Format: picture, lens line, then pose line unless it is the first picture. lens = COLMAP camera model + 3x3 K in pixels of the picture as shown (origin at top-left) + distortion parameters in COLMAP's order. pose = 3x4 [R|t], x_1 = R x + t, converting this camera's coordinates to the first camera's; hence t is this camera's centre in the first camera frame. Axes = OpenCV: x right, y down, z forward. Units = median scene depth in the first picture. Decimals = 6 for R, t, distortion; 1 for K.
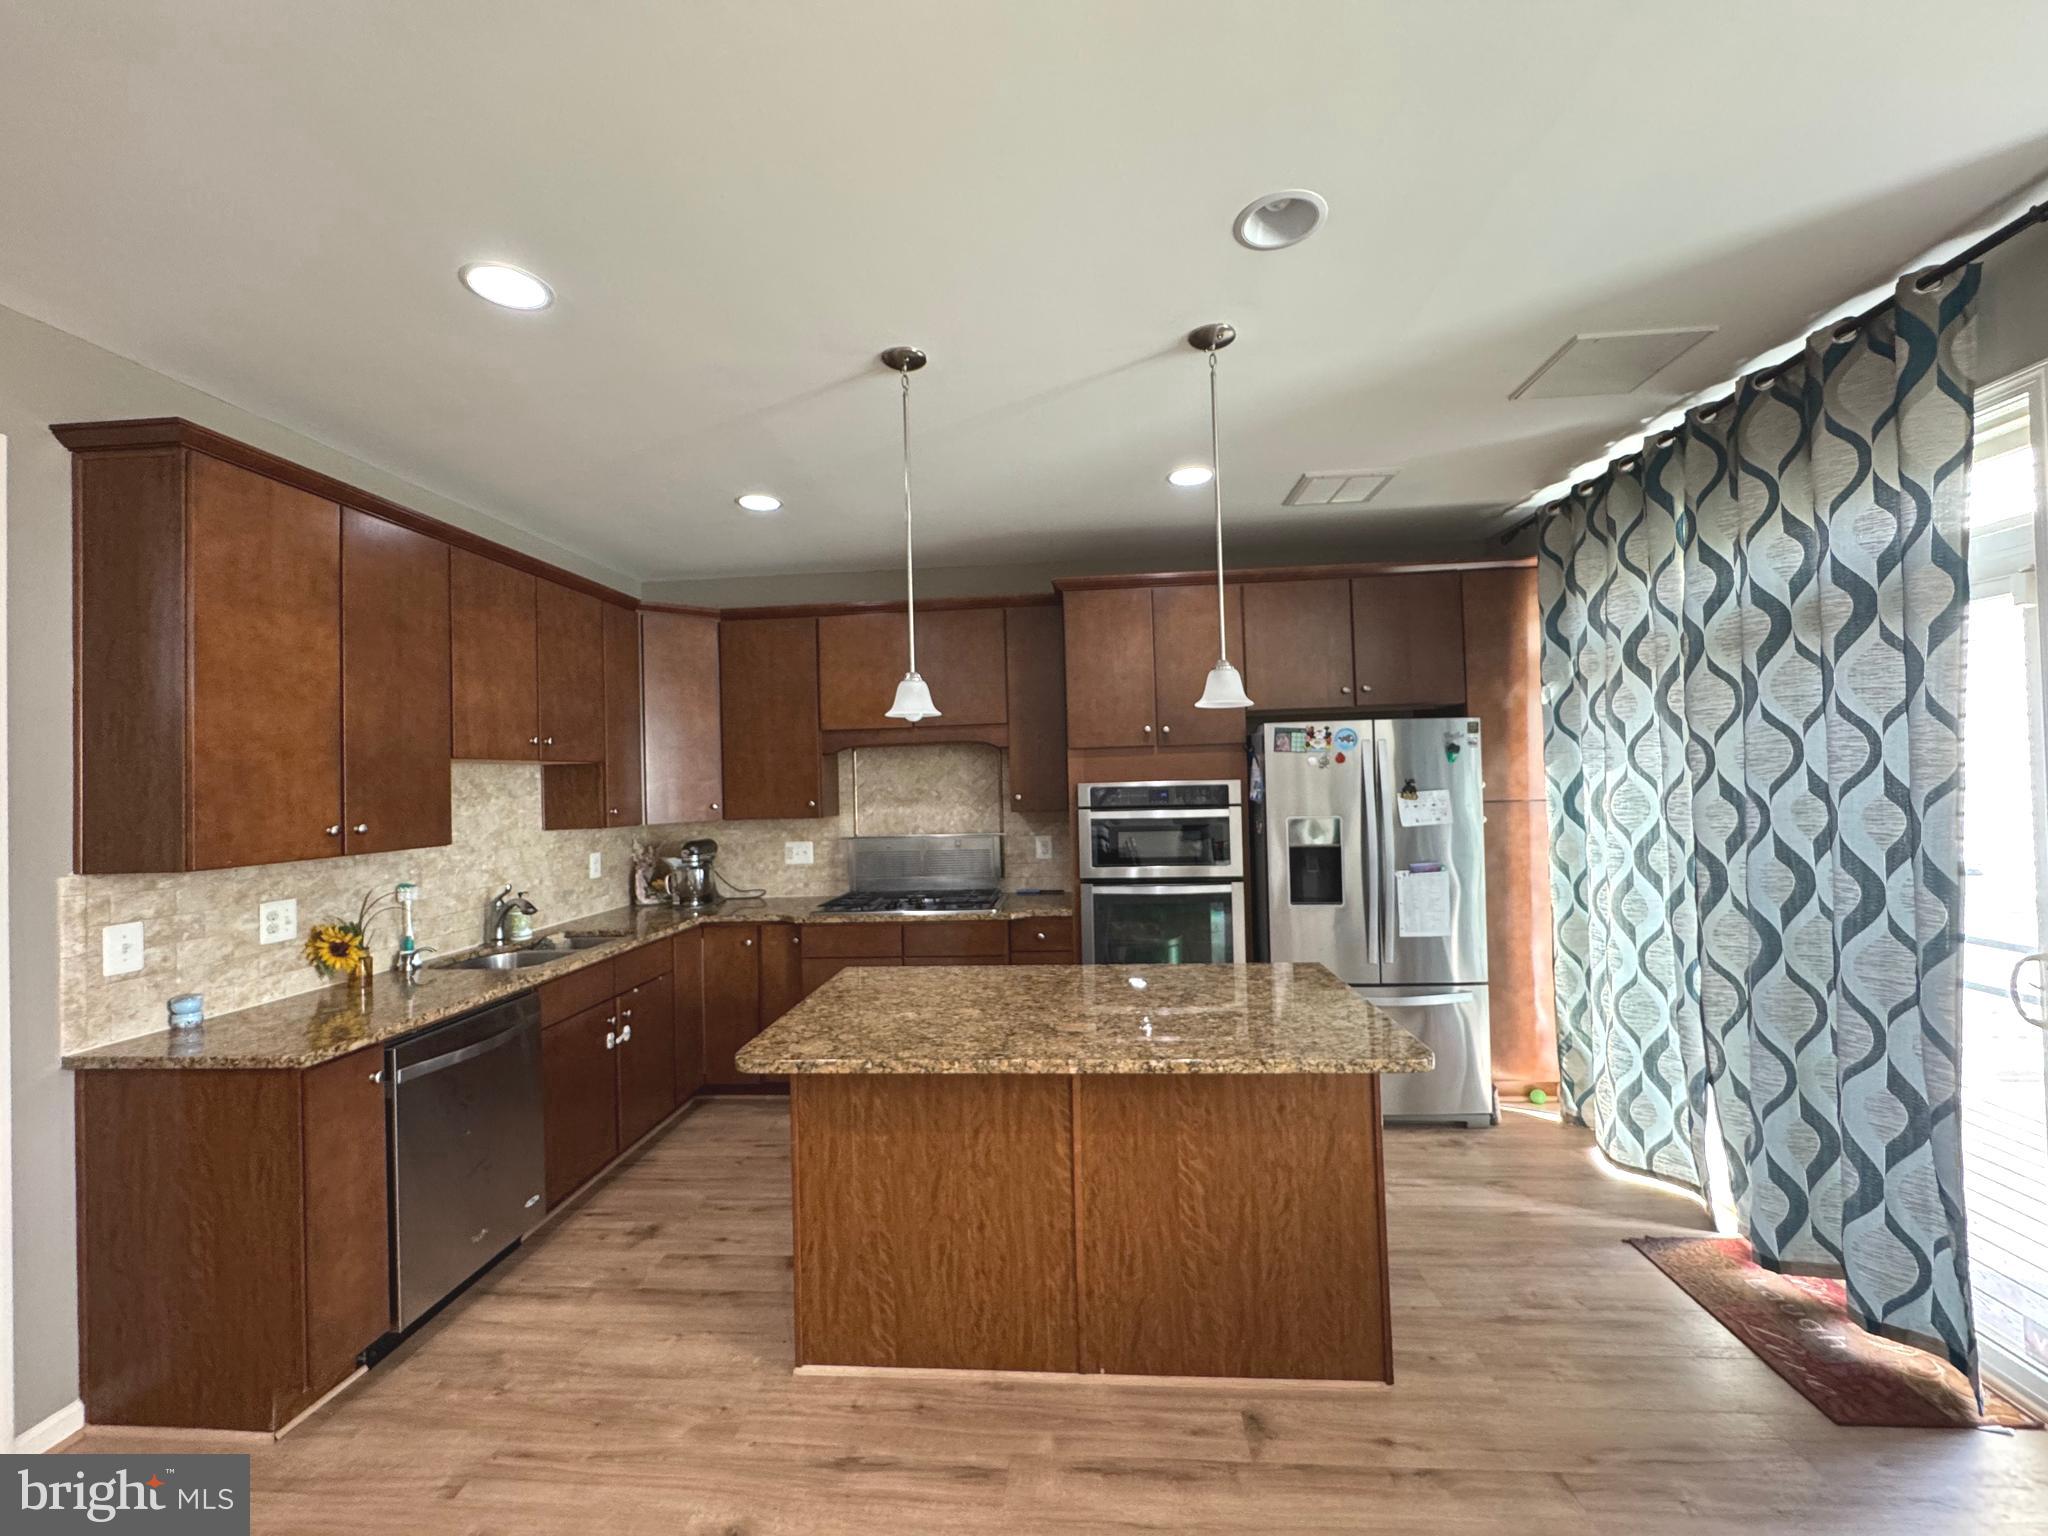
lens RADIAL K [[817.4, 0, 1025.6], [0, 817.4, 765.1], [0, 0, 1]] dist [-0.000712, -0.000070]
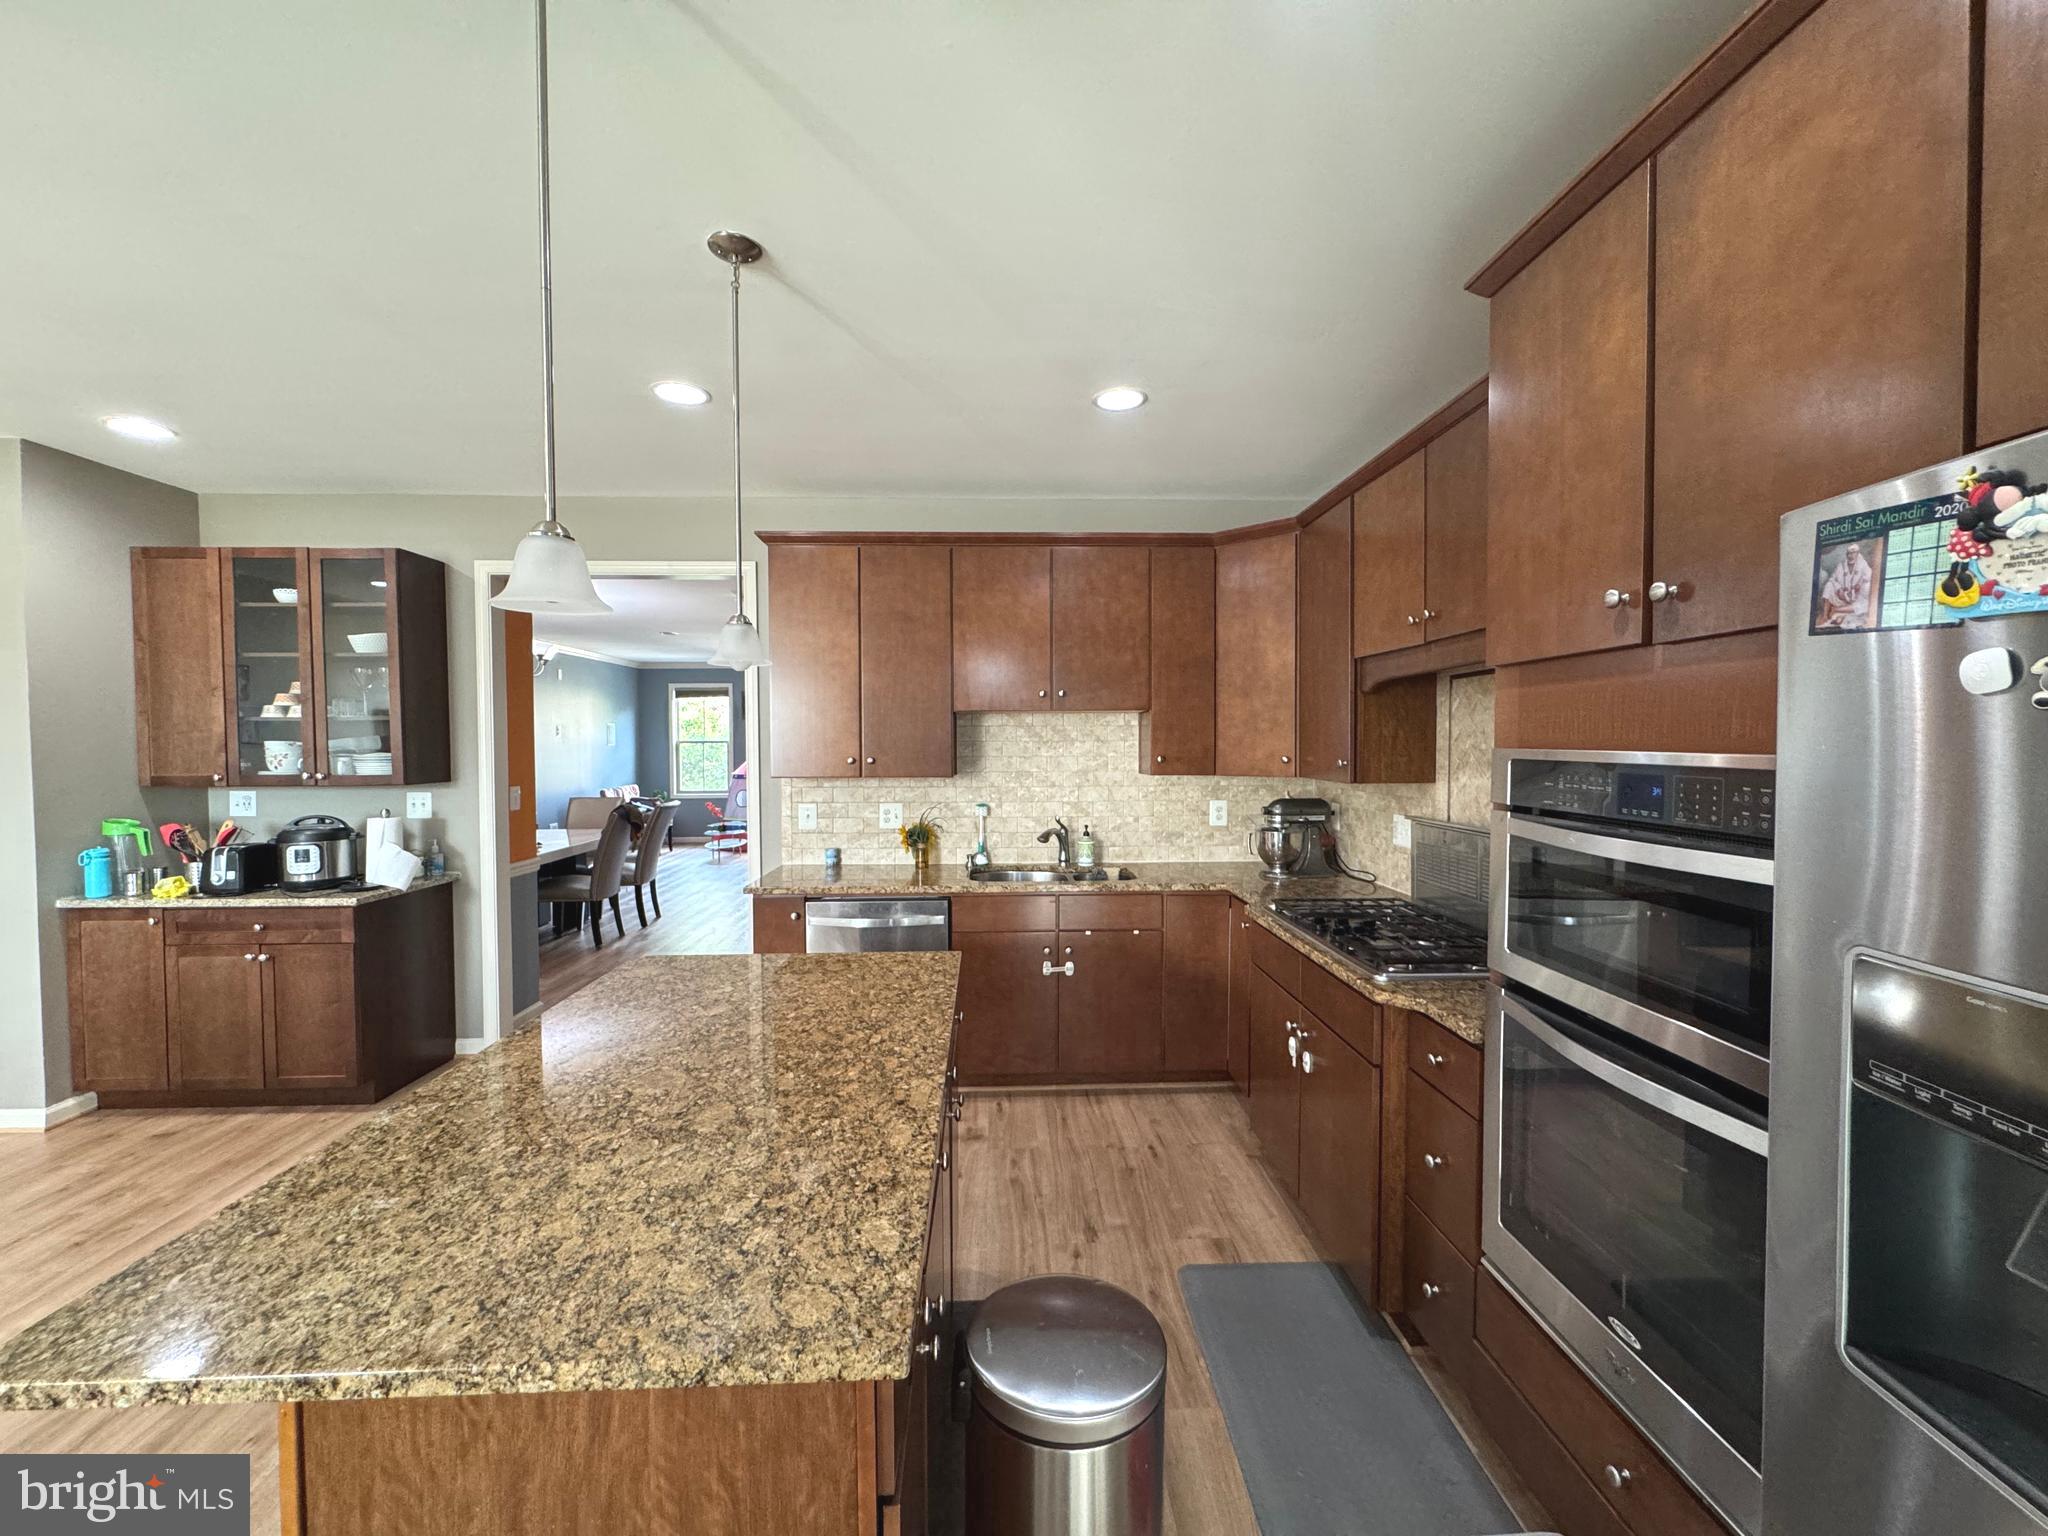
lens RADIAL K [[817.4, 0, 1025.6], [0, 817.4, 765.1], [0, 0, 1]] dist [-0.000712, -0.000070]
pose [[0.122827, 0.056685, -0.990808, 0.551341], [0.019502, 0.998037, 0.059516, 0.001631], [0.992236, -0.026633, 0.121480, 0.846756]]
